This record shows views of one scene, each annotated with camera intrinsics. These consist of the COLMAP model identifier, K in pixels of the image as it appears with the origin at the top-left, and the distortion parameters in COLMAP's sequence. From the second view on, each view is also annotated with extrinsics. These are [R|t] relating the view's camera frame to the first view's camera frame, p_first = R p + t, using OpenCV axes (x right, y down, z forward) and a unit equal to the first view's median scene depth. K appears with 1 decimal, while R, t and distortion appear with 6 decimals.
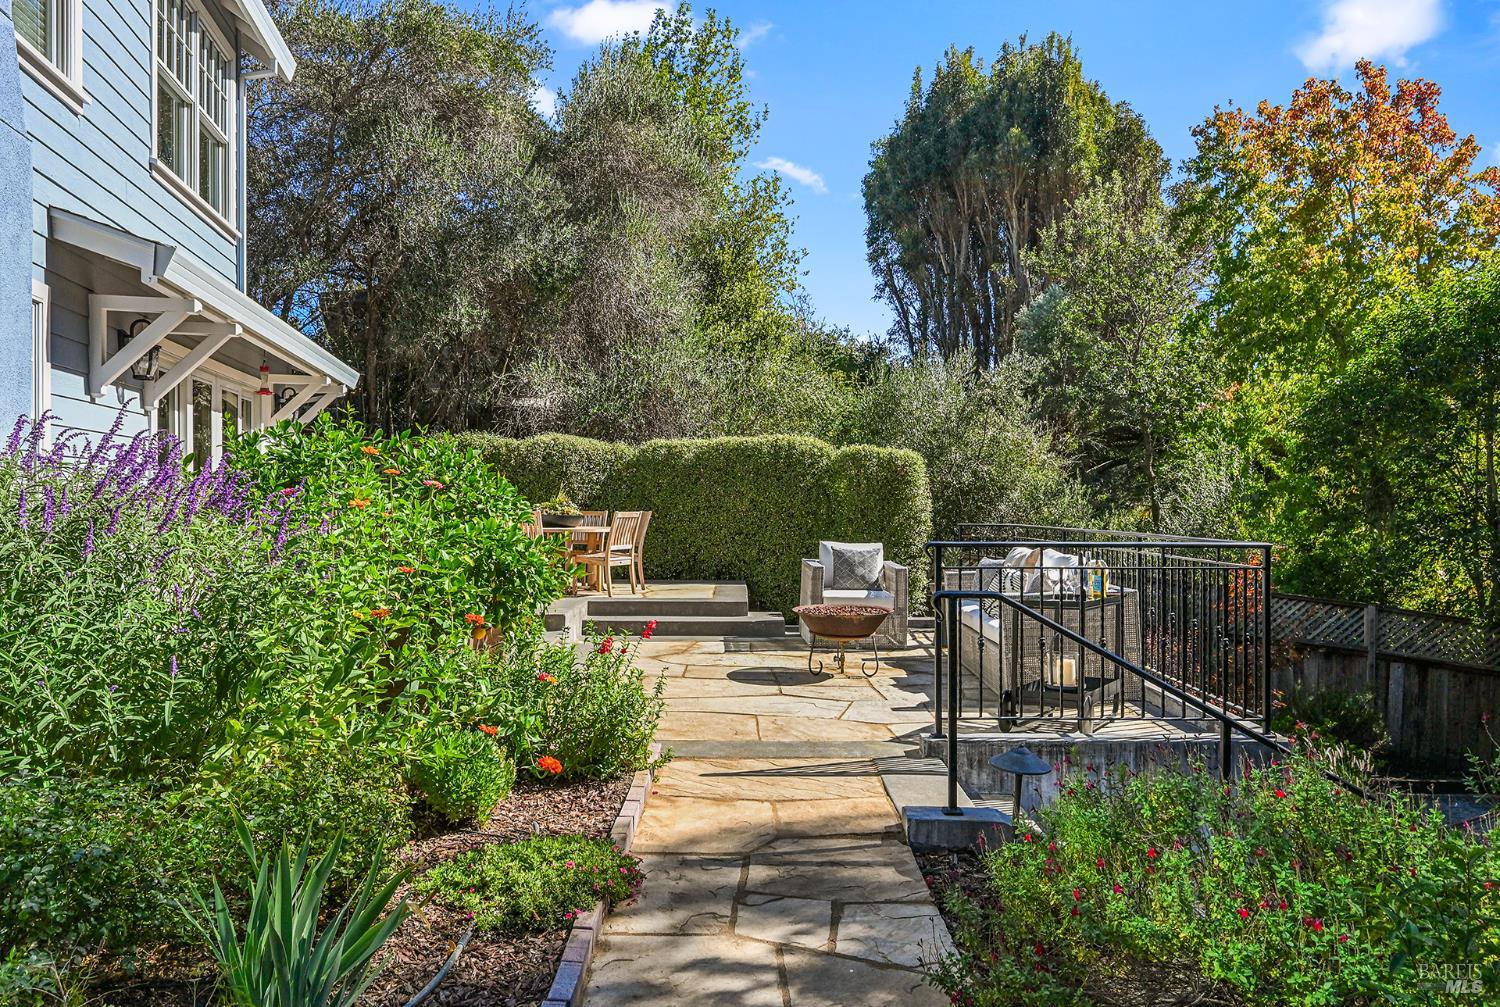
lens RADIAL K [[1005.6, 0, 750.0], [0, 1005.6, 503.5], [0, 0, 1]] dist [-0.002680, -0.004168]
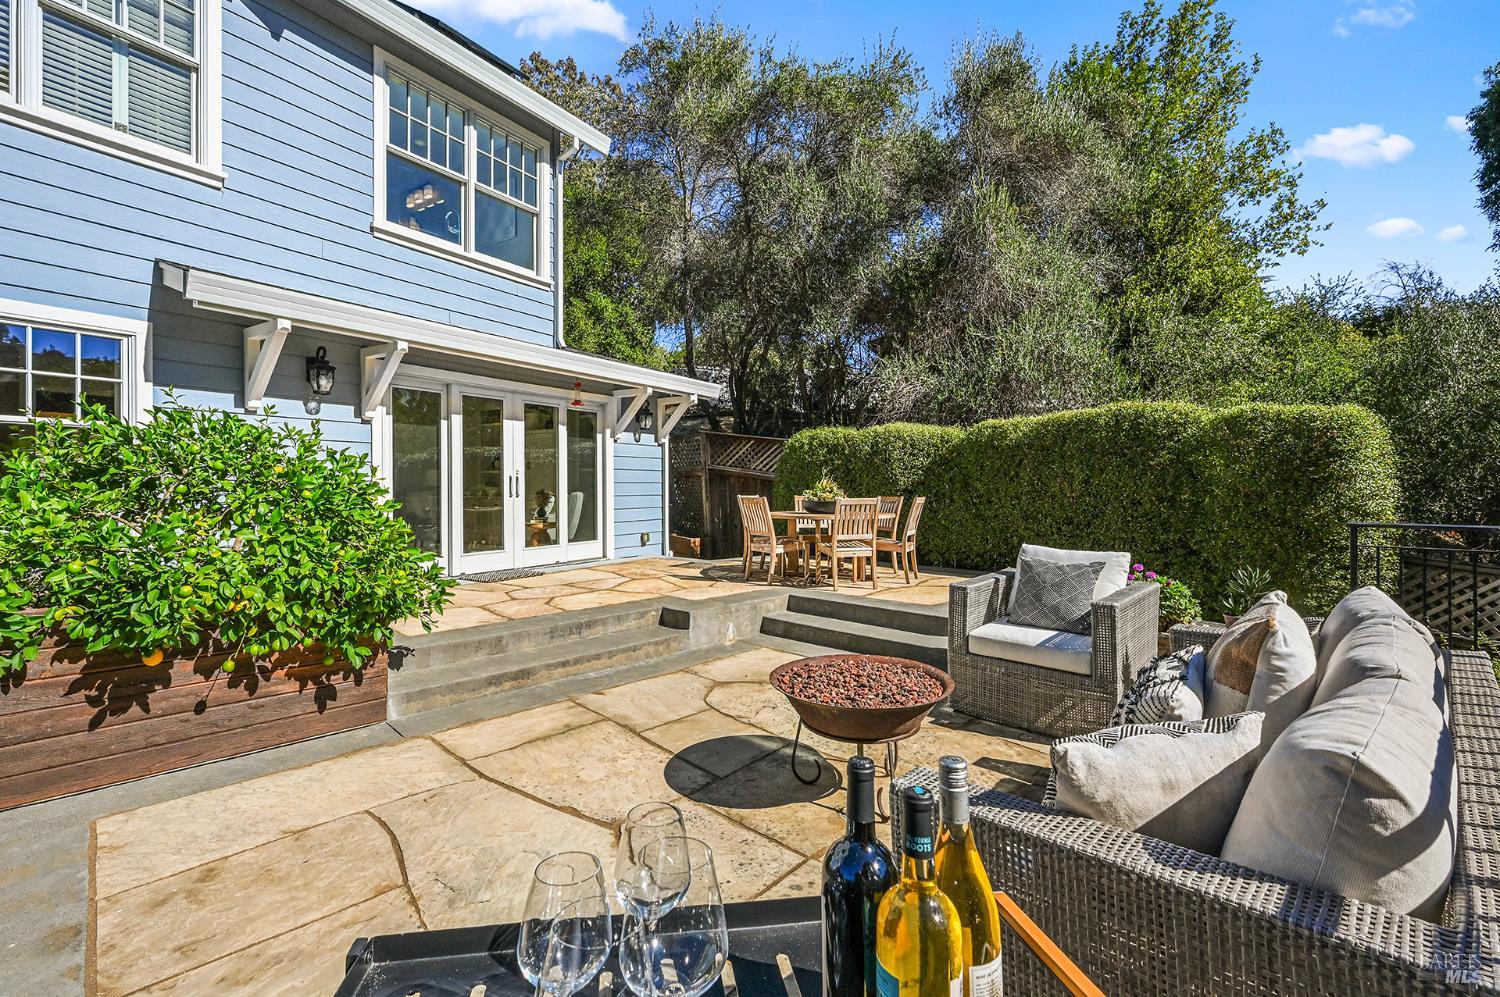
lens RADIAL K [[650.3, 0, 748.9], [0, 650.3, 488.9], [0, 0, 1]] dist [-0.001353, -0.000159]
pose [[0.705144, -0.006008, -0.709038, 0.186995], [0.006239, 0.999978, -0.002269, 0.000482], [0.709036, -0.002823, 0.705166, 0.427429]]
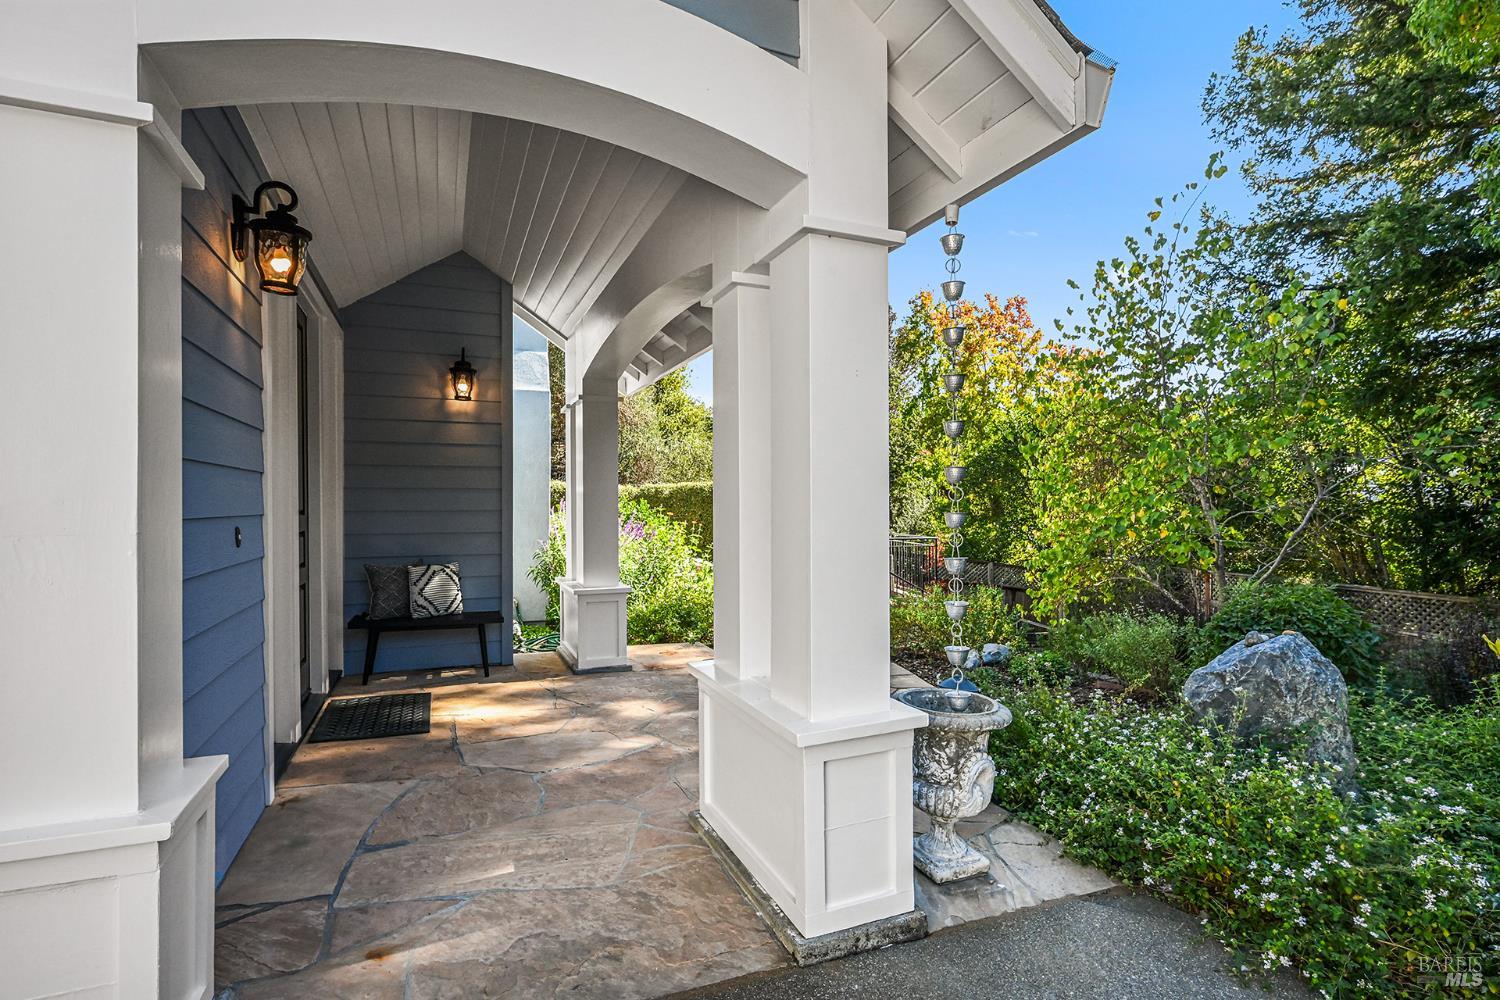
lens RADIAL K [[717.3, 0, 750.0], [0, 717.3, 500.0], [0, 0, 1]] dist [0.000455, 0.000034]
pose [[0.980869, -0.004737, 0.194613, -0.120188], [0.006176, 0.999958, -0.006789, -0.015793], [-0.194572, 0.007861, 0.980857, -0.271342]]
